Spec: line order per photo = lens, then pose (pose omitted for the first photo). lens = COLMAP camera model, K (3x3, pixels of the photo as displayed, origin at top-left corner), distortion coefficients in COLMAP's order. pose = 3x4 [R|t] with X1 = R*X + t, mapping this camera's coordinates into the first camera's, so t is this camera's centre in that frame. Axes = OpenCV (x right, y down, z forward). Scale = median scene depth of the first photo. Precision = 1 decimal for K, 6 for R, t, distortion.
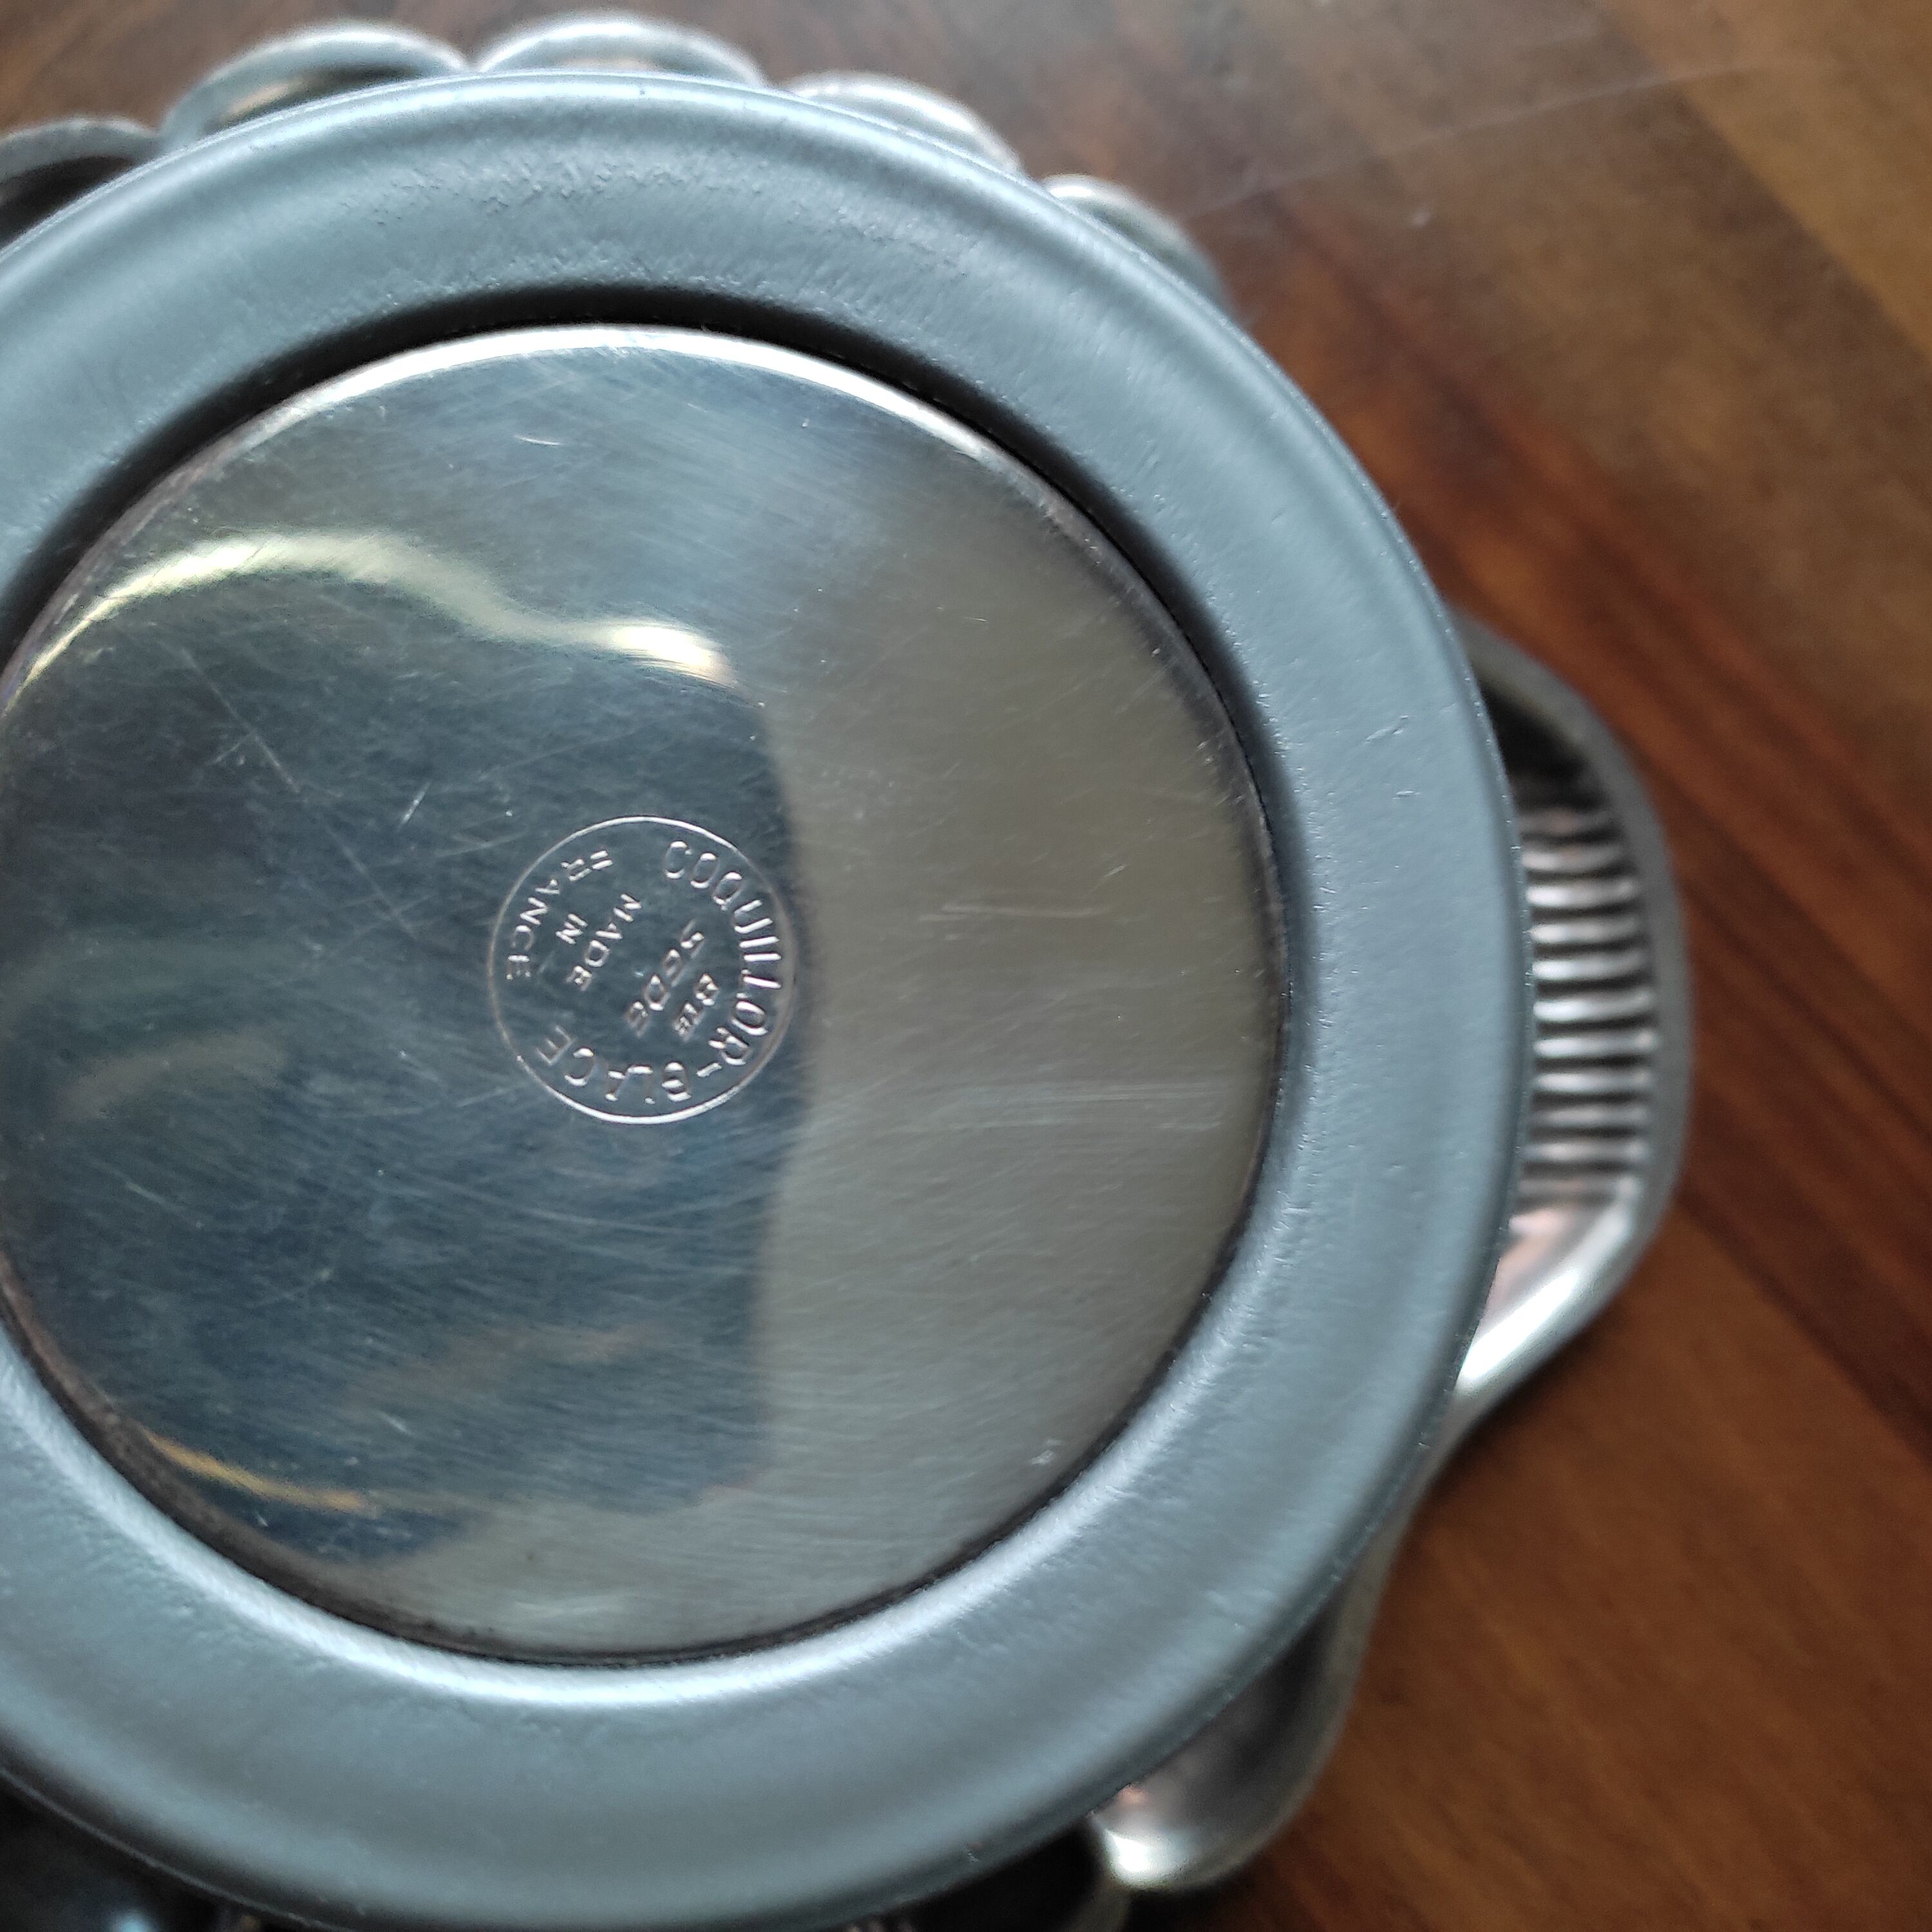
lens RADIAL K [[5135.4, 0, 966.0], [0, 5135.4, 966.0], [0, 0, 1]] dist [-0.065766, 0.251865]
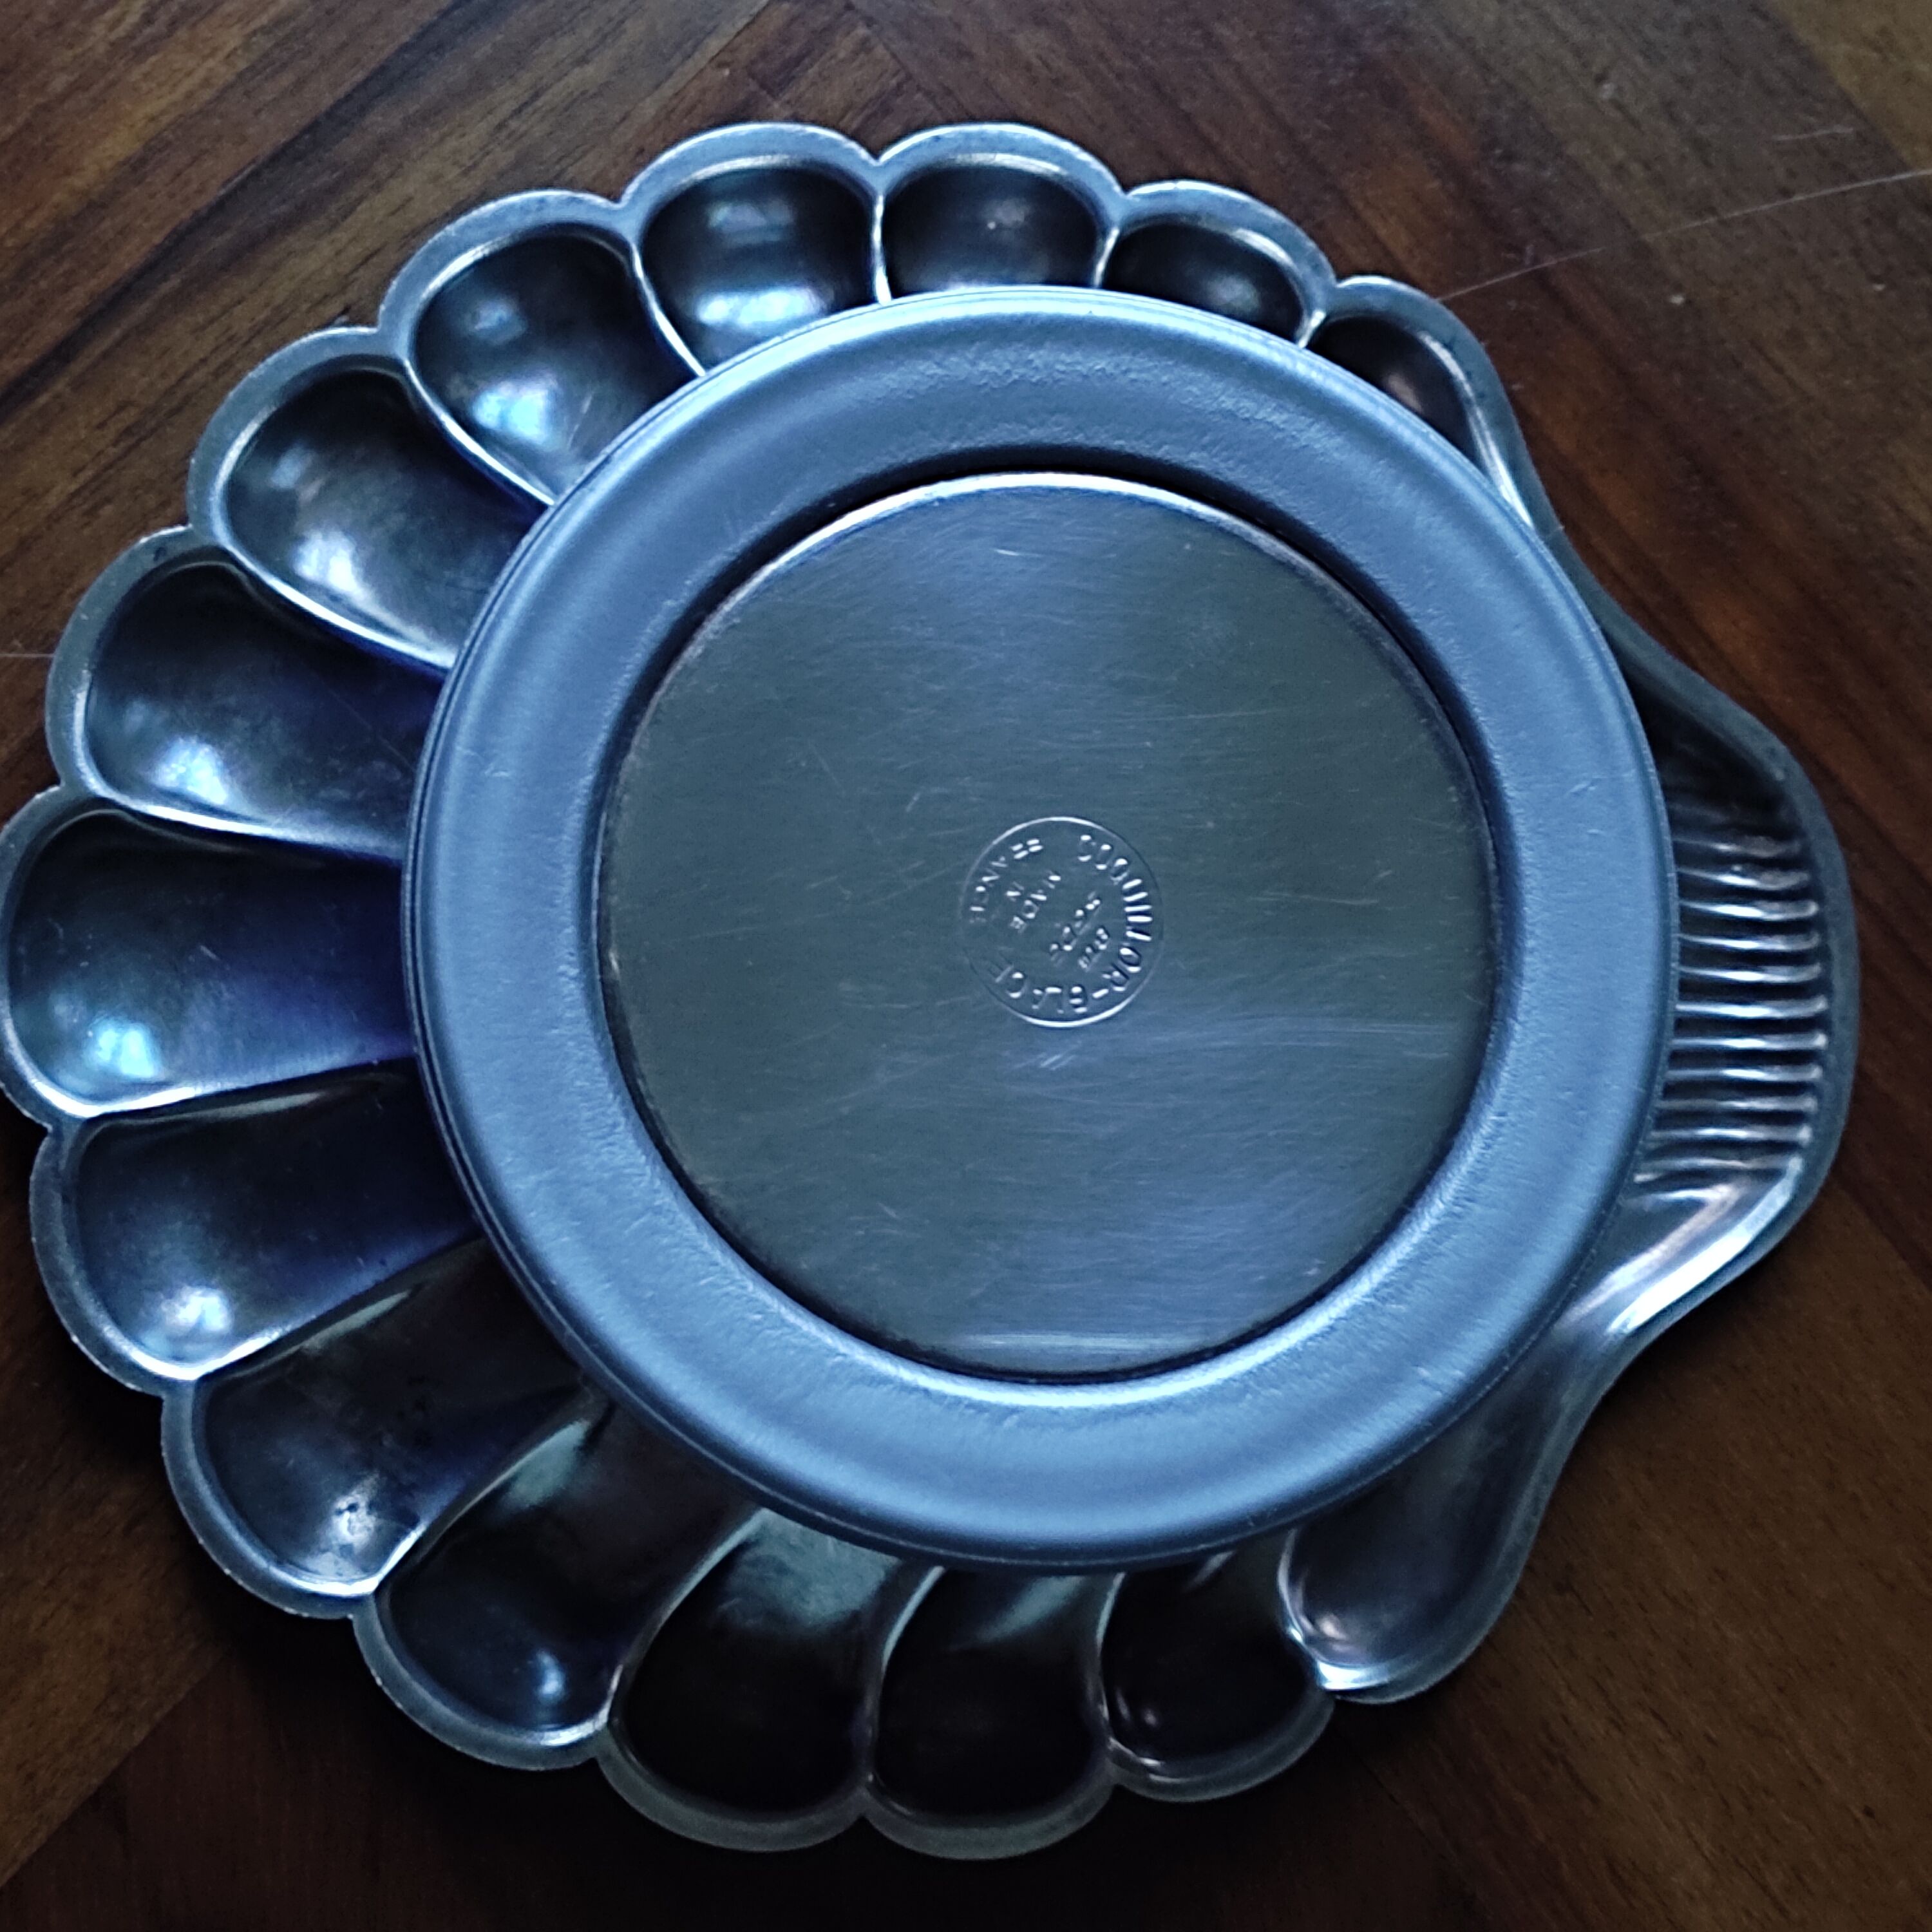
lens RADIAL K [[5135.4, 0, 966.0], [0, 5135.4, 966.0], [0, 0, 1]] dist [-0.065766, 0.251865]
pose [[0.996911, 0.063754, -0.045876, -0.020363], [-0.063479, 0.997956, 0.007426, 0.003871], [0.046255, -0.004491, 0.998920, -0.439895]]
